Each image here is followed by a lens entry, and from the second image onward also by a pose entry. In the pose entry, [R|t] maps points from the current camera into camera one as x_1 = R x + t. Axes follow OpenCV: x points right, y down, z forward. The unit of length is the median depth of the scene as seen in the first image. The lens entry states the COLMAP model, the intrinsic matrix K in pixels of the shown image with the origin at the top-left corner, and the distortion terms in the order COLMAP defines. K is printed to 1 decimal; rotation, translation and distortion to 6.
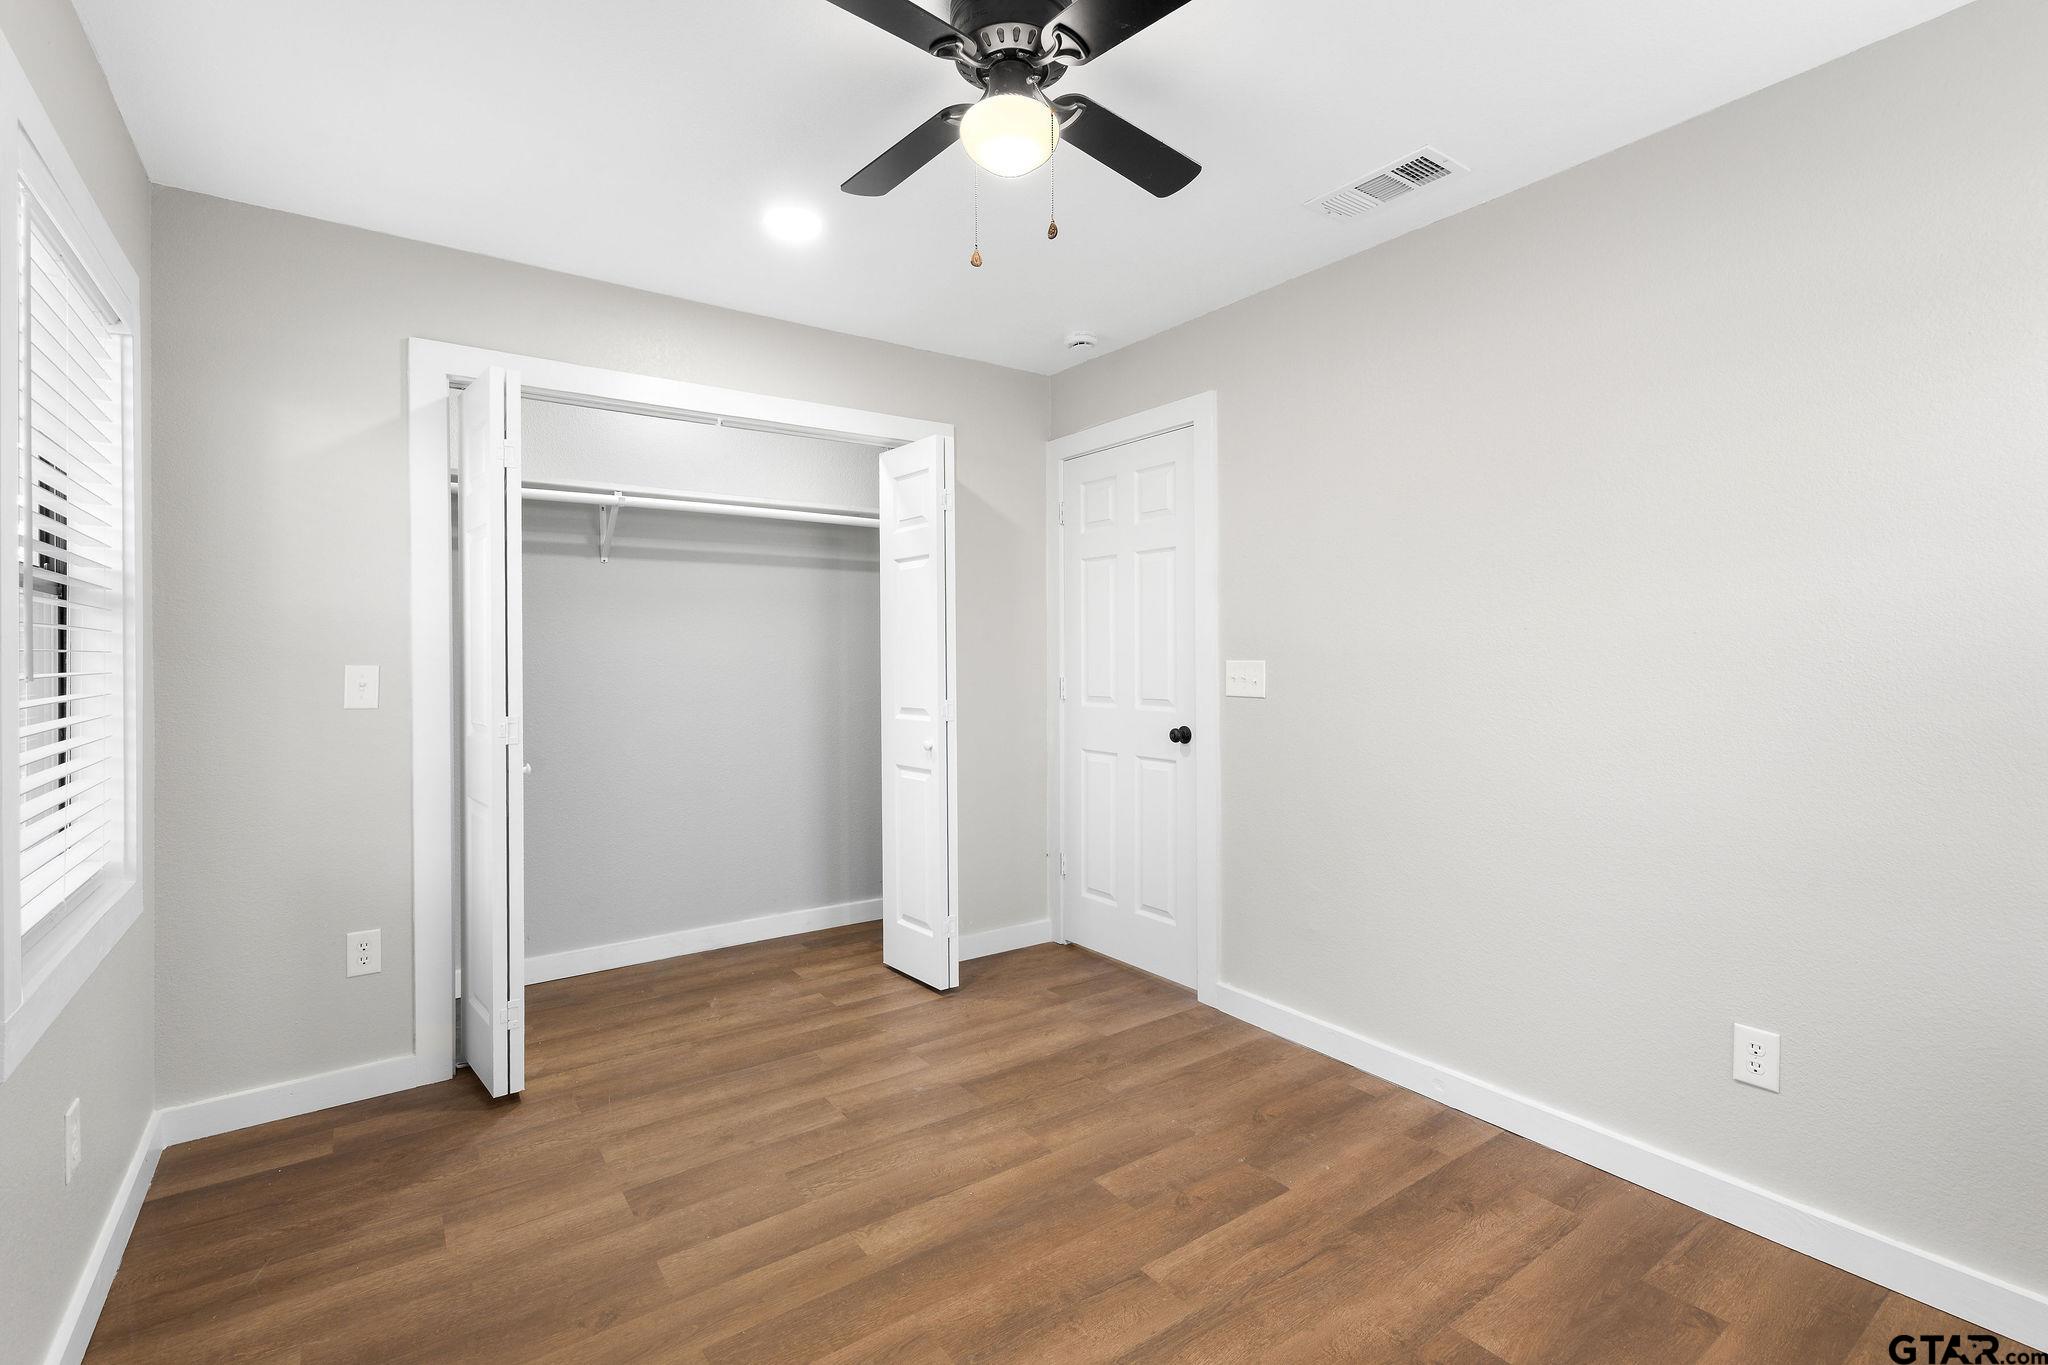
lens RADIAL K [[964.4, 0, 1015.5], [0, 964.4, 647.3], [0, 0, 1]] dist [-0.002430, -0.000610]
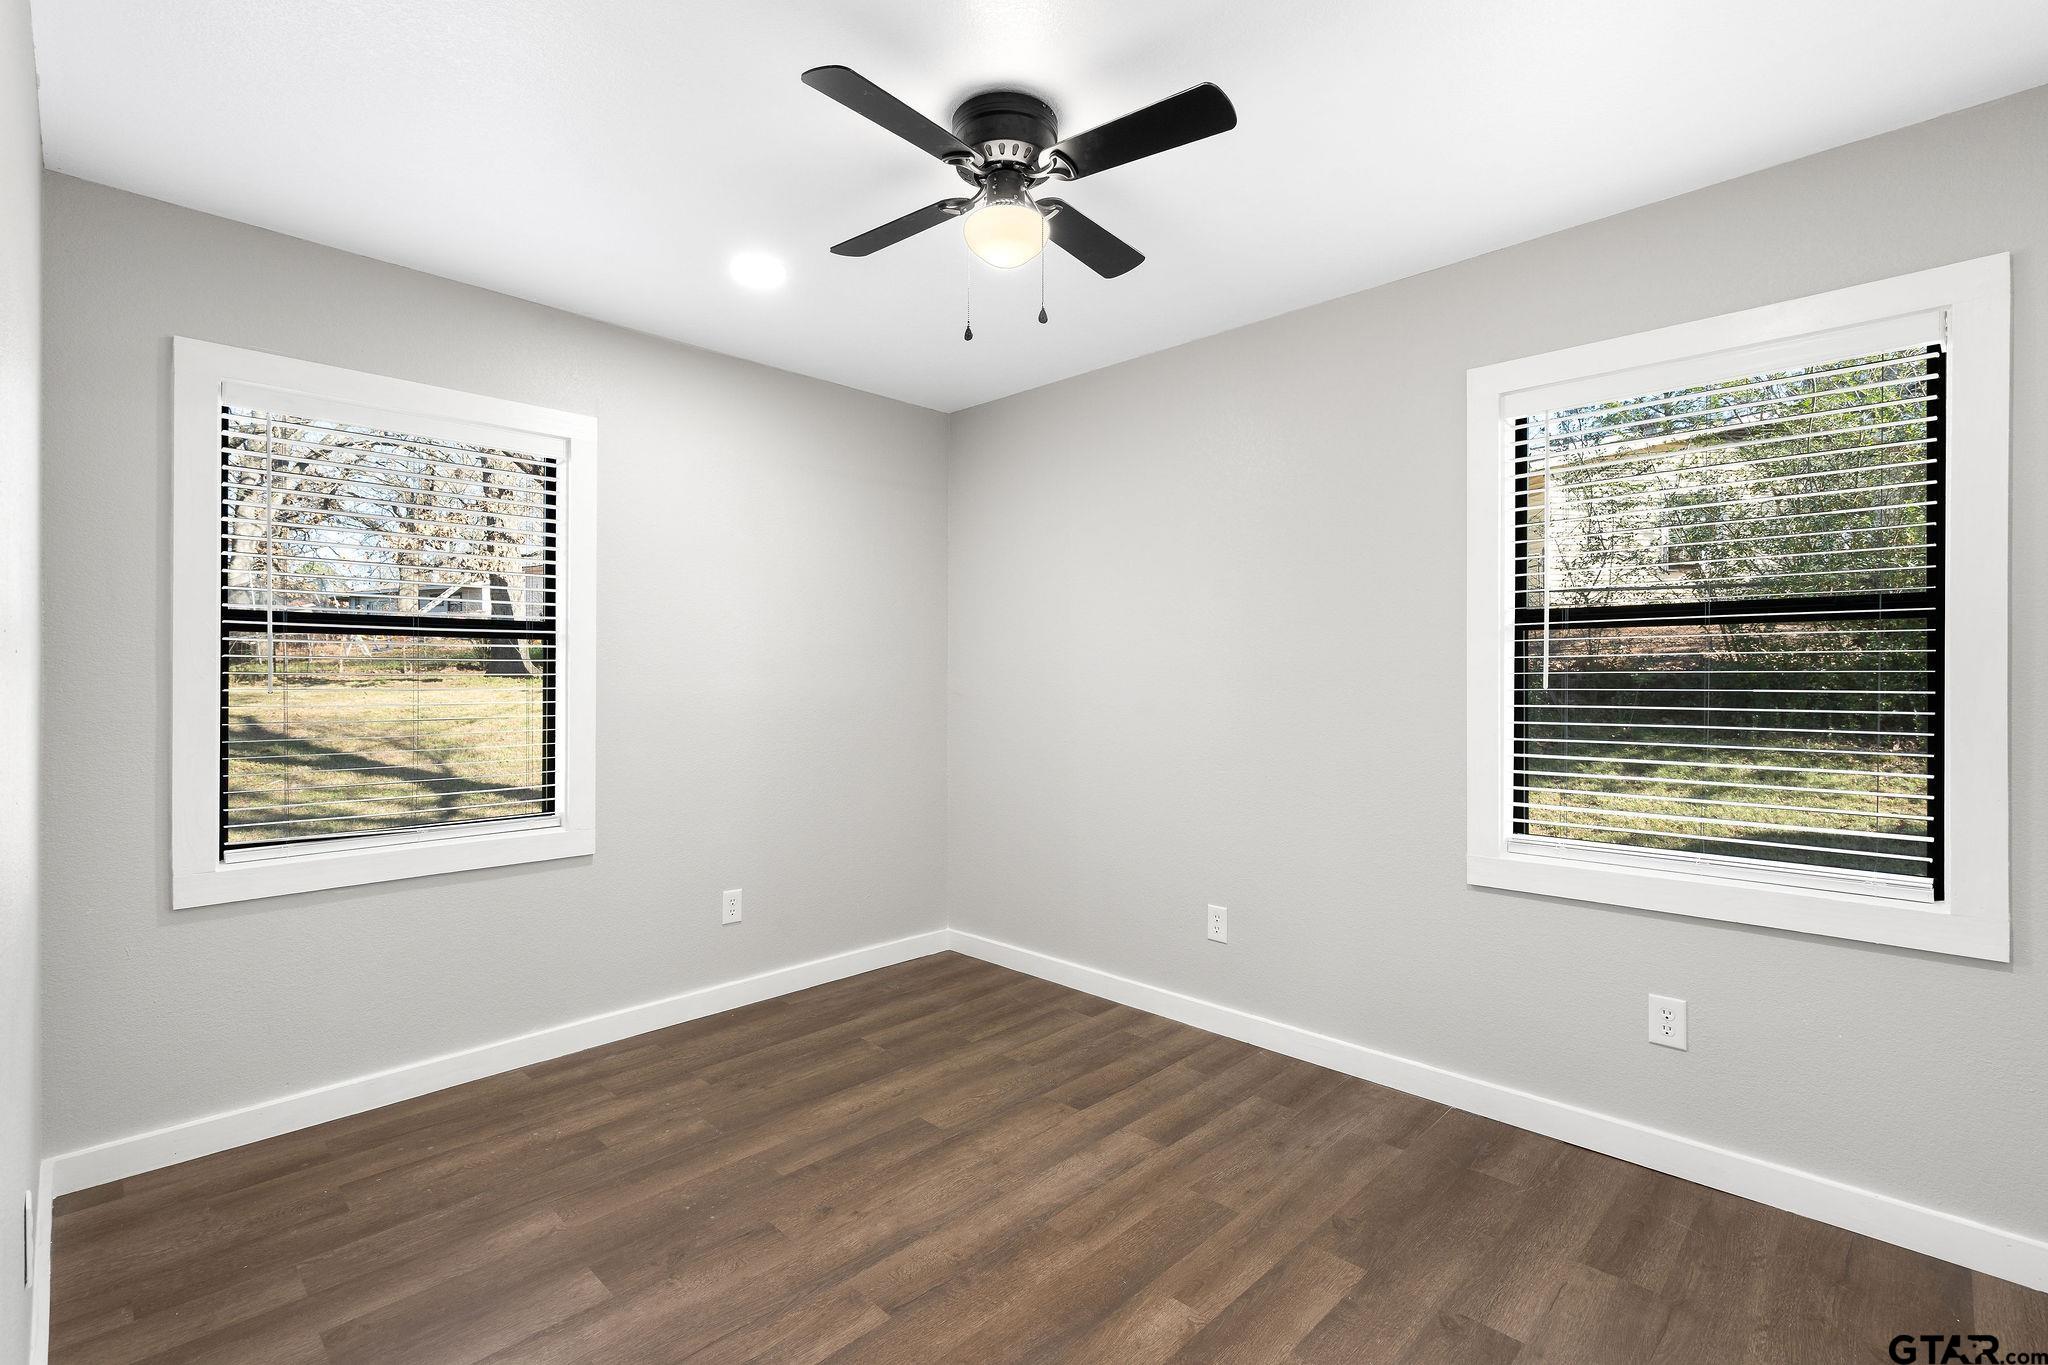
lens RADIAL K [[964.4, 0, 1015.5], [0, 964.4, 647.3], [0, 0, 1]] dist [-0.002430, -0.000610]
pose [[-0.986005, -0.000071, -0.166713, 0.170969], [0.005331, 0.999475, -0.031955, 0.007176], [0.166628, -0.032396, -0.985488, 2.033260]]
